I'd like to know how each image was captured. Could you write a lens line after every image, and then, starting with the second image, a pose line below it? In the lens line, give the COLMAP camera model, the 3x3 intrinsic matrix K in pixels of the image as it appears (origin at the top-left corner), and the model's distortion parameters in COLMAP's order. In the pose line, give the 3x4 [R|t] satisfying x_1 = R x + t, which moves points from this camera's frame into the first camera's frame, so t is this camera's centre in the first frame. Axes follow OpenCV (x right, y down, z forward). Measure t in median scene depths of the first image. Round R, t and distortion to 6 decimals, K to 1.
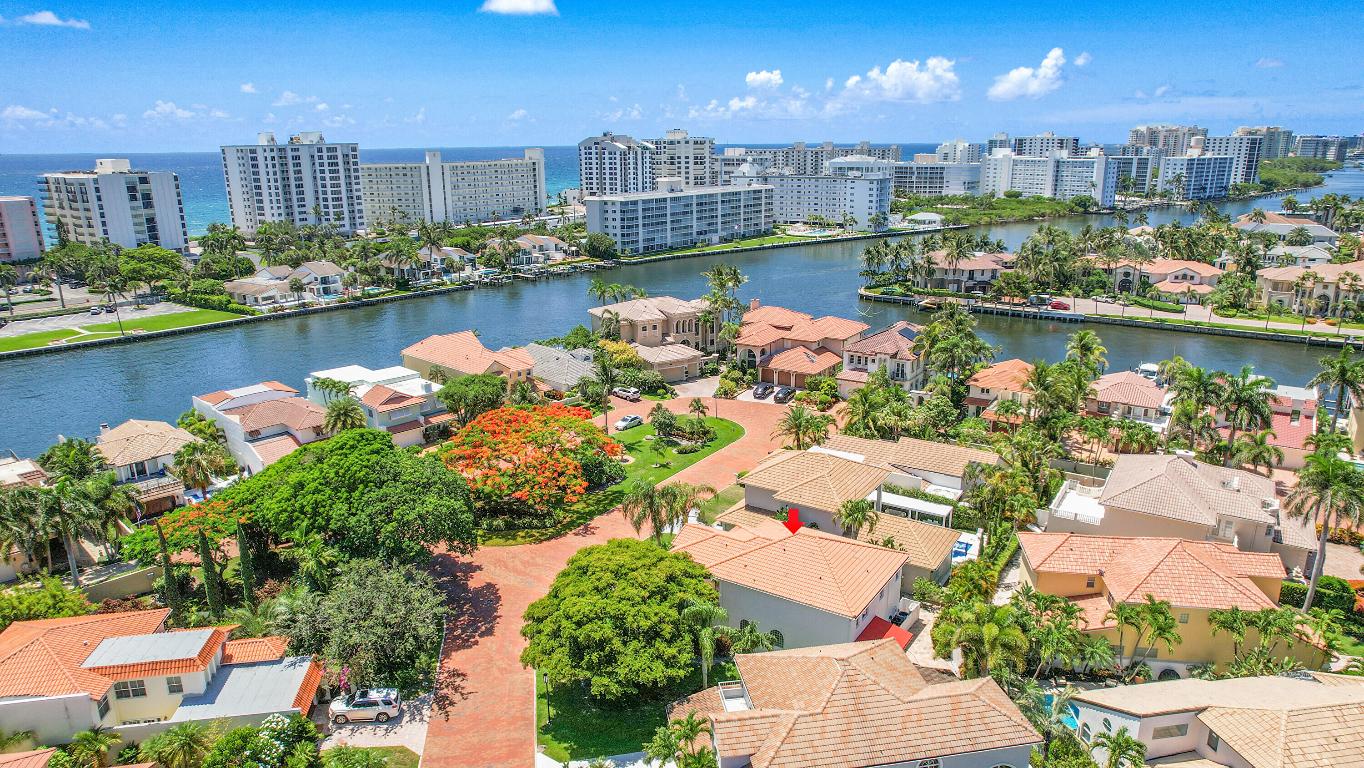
lens RADIAL K [[891.0, 0, 681.2], [0, 891.0, 382.6], [0, 0, 1]] dist [-0.013617, 0.004820]
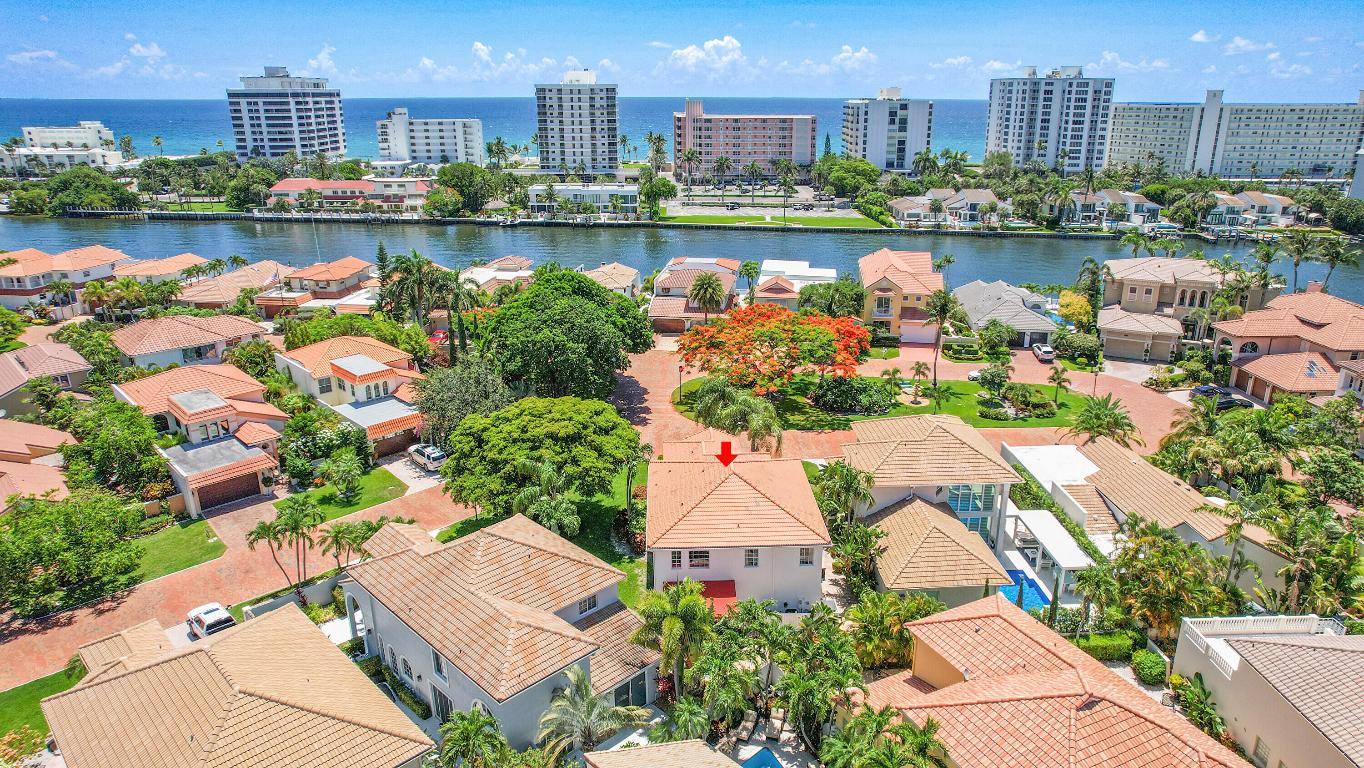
lens RADIAL K [[876.8, 0, 684.5], [0, 876.8, 375.5], [0, 0, 1]] dist [-0.007850, 0.021334]
pose [[0.595761, 0.268626, -0.756908, 0.194264], [-0.232476, 0.959743, 0.157631, -0.009806], [0.768781, 0.082053, 0.634226, 0.110460]]
